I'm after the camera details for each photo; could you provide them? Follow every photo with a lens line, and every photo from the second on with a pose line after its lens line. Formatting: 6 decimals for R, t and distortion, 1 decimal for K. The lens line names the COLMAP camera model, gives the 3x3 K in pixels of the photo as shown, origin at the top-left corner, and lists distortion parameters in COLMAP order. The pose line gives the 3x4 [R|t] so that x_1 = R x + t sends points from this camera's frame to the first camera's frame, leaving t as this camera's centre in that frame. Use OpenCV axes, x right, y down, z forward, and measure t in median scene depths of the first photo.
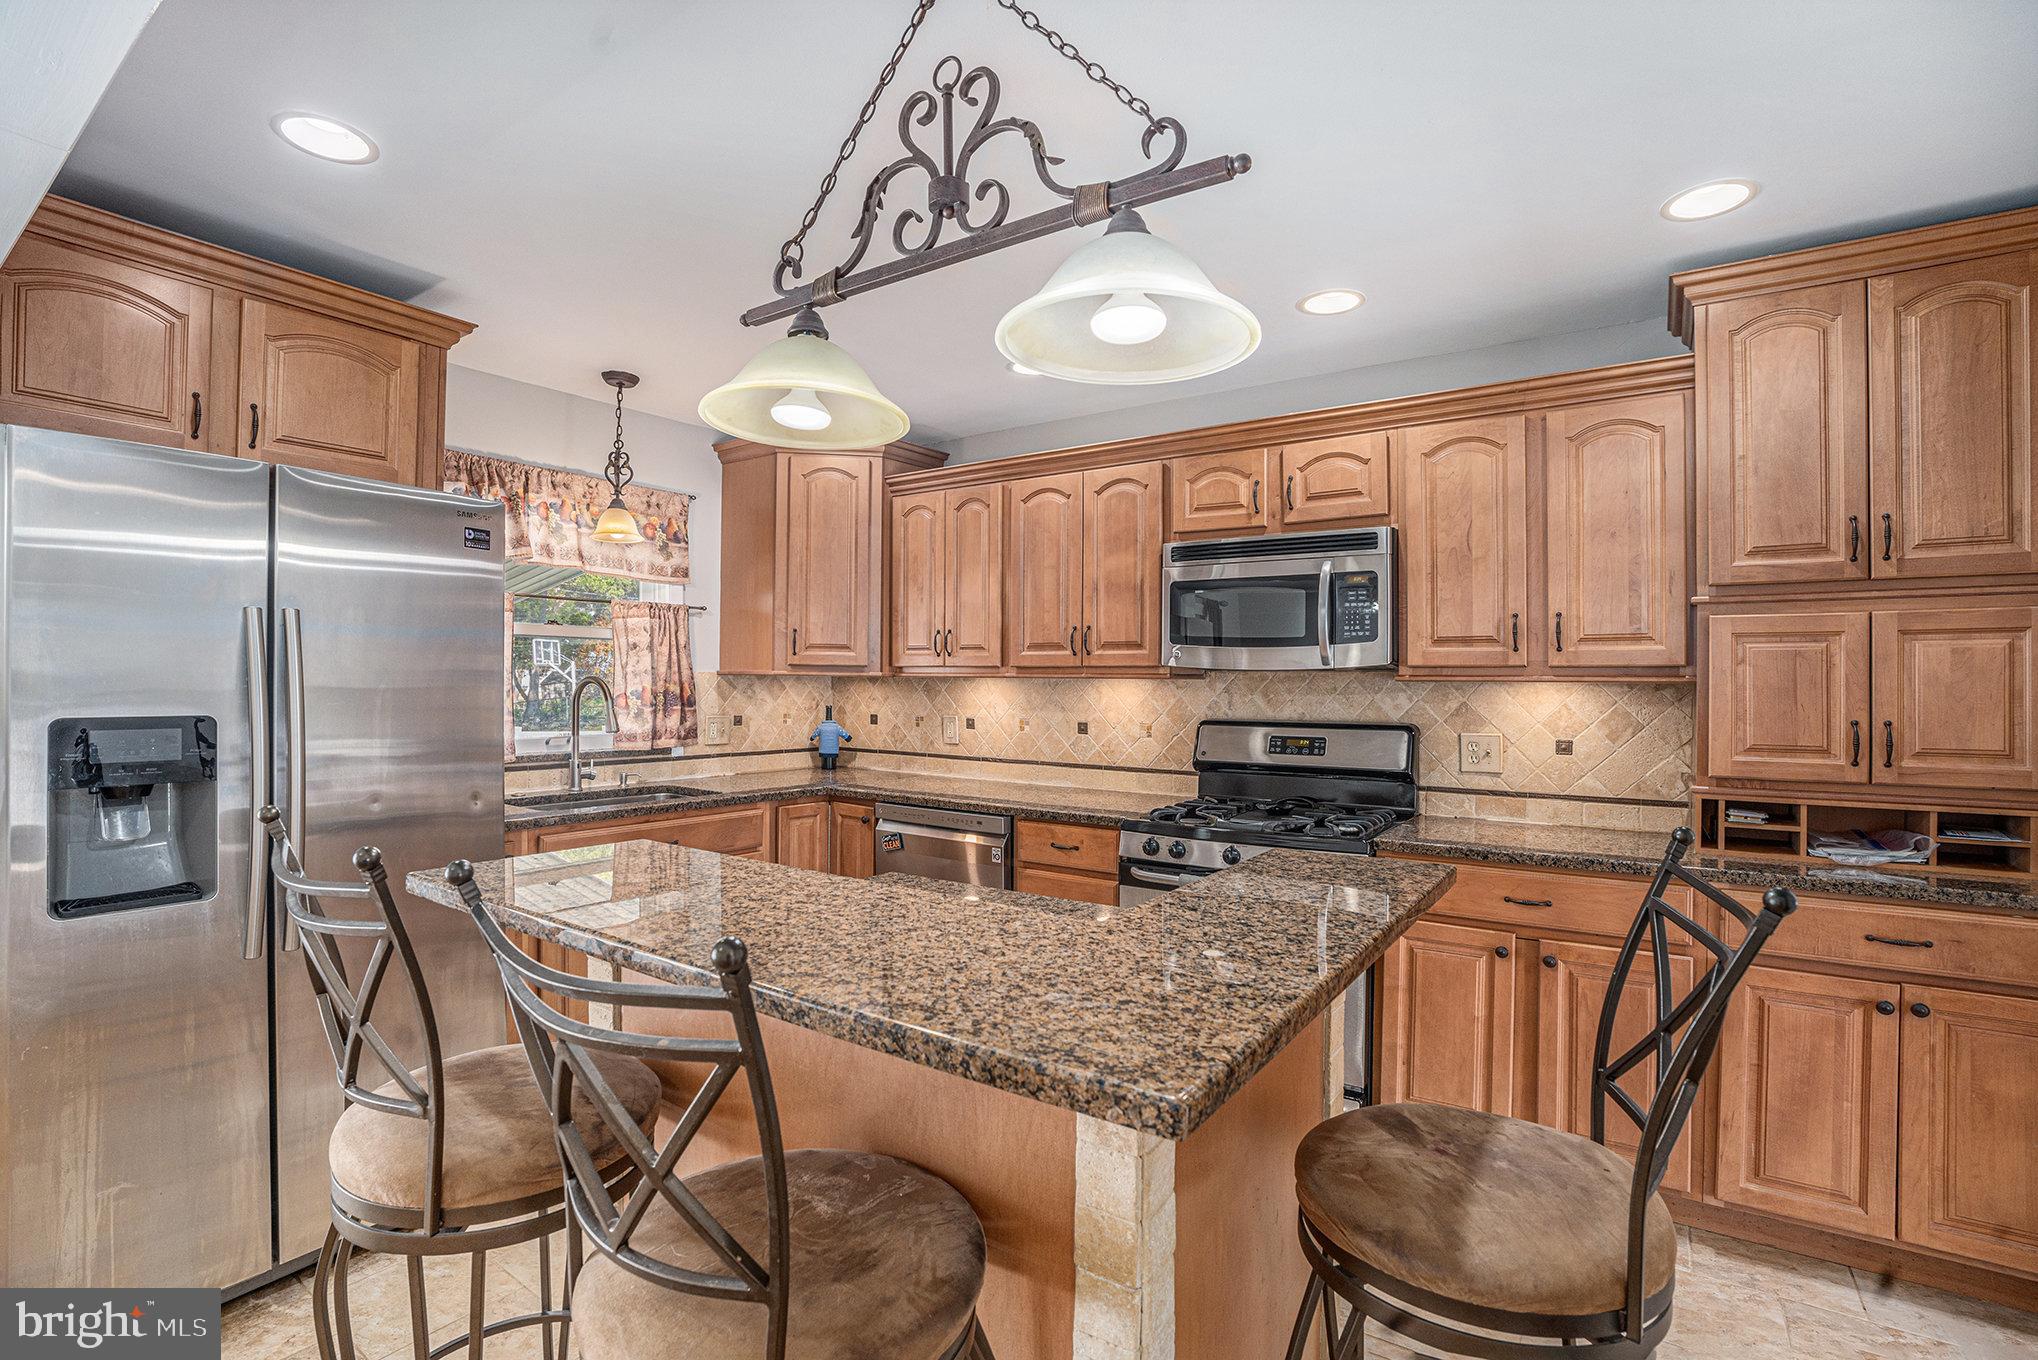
lens RADIAL K [[951.0, 0, 1000.3], [0, 951.0, 682.6], [0, 0, 1]] dist [-0.054904, 0.007005]
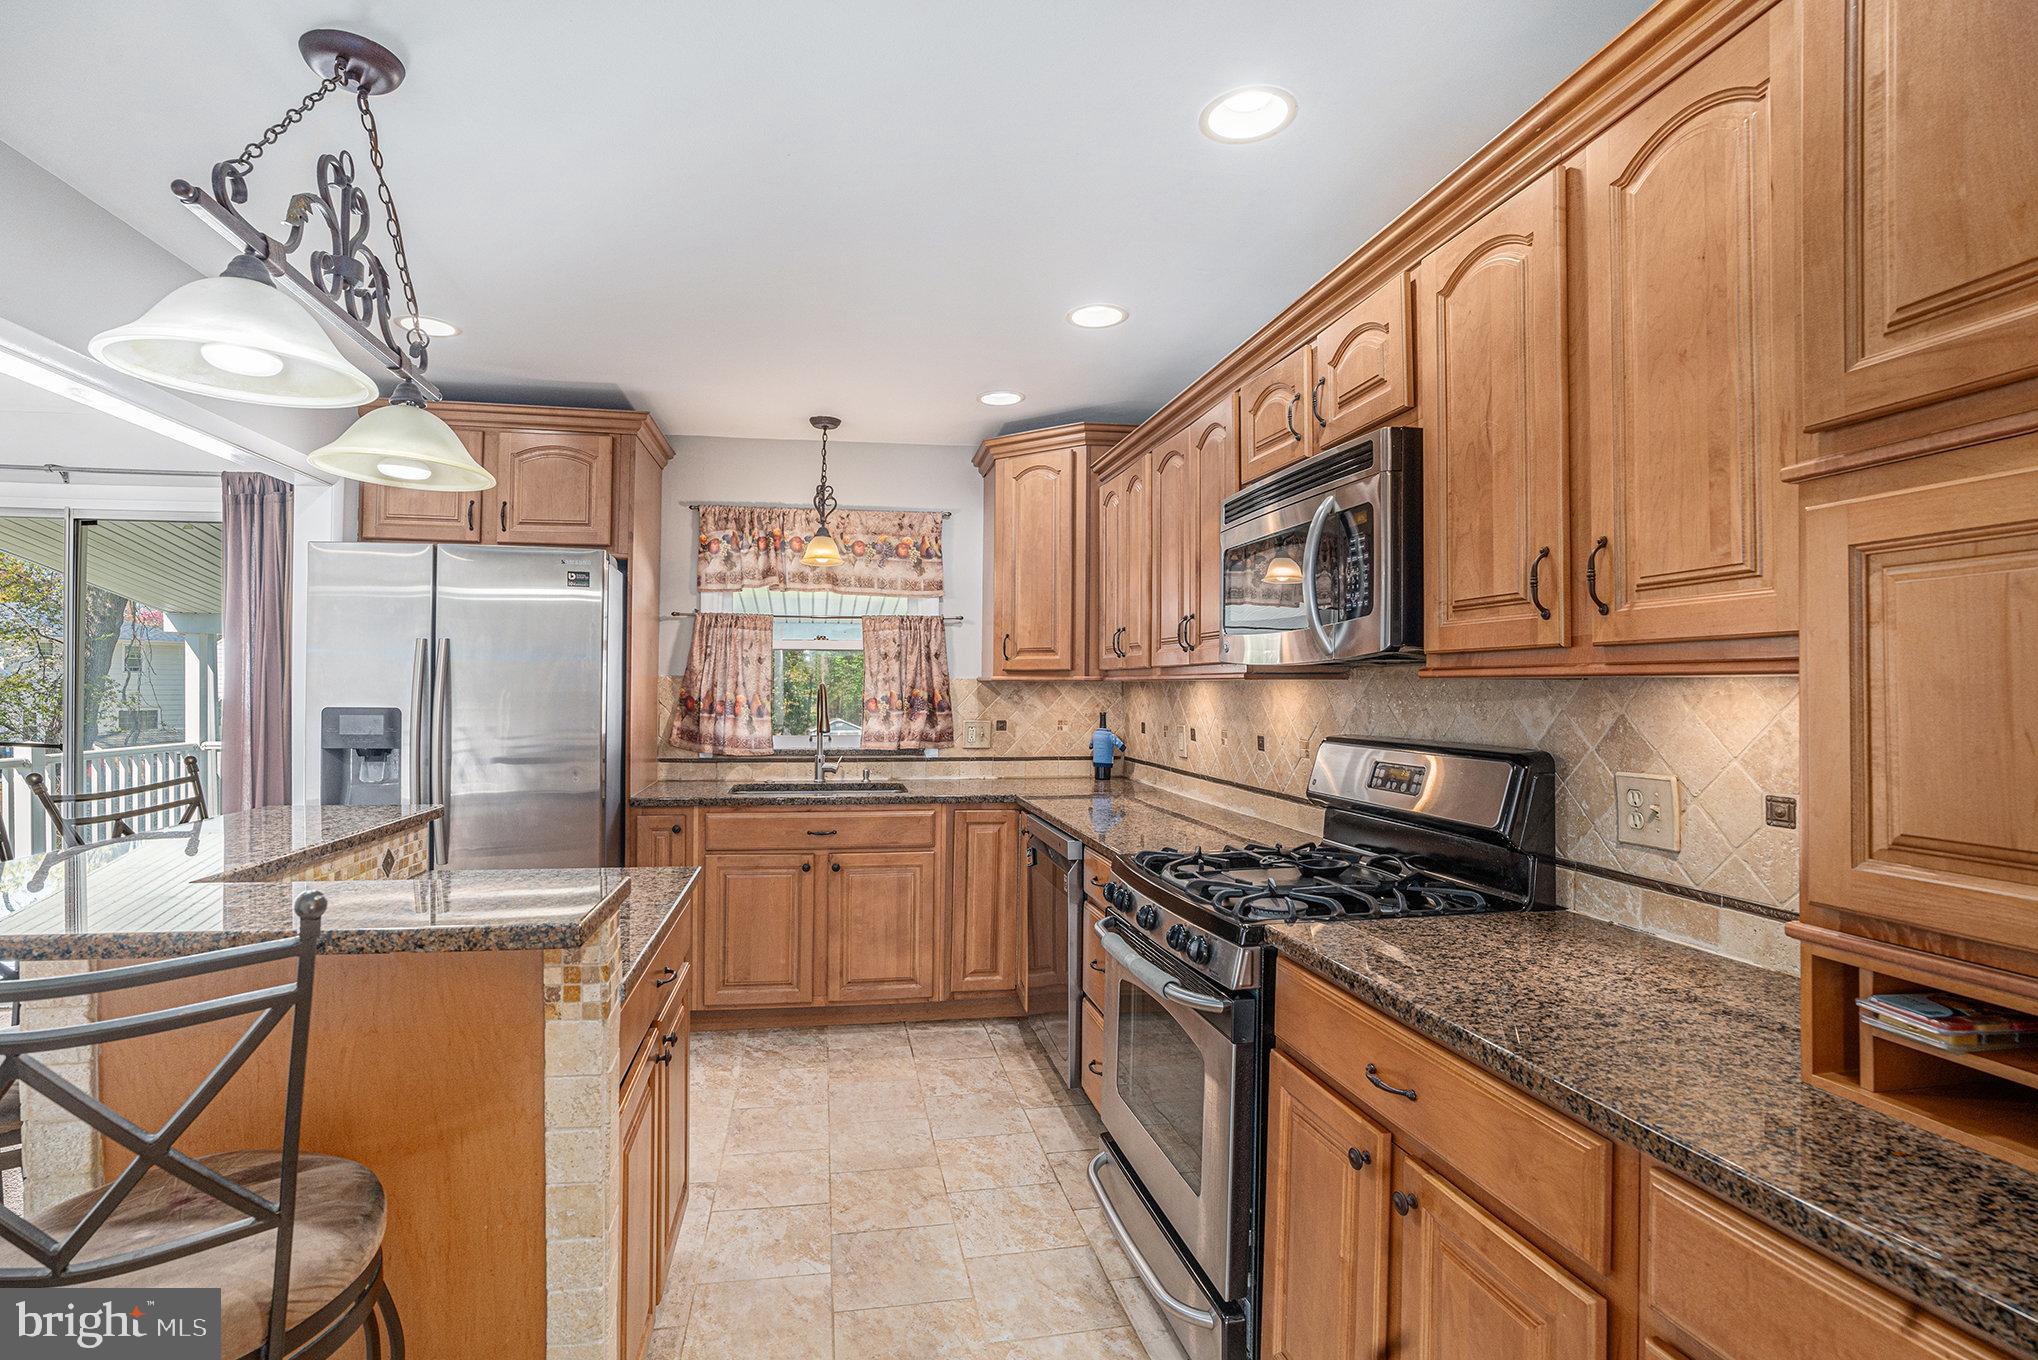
lens RADIAL K [[951.0, 0, 1002.9], [0, 951.0, 699.9], [0, 0, 1]] dist [-0.054904, 0.007005]
pose [[0.721366, 0.003260, -0.692546, 0.525576], [0.002056, 0.999974, 0.006849, 0.006102], [0.692550, -0.006364, 0.721341, 0.309431]]
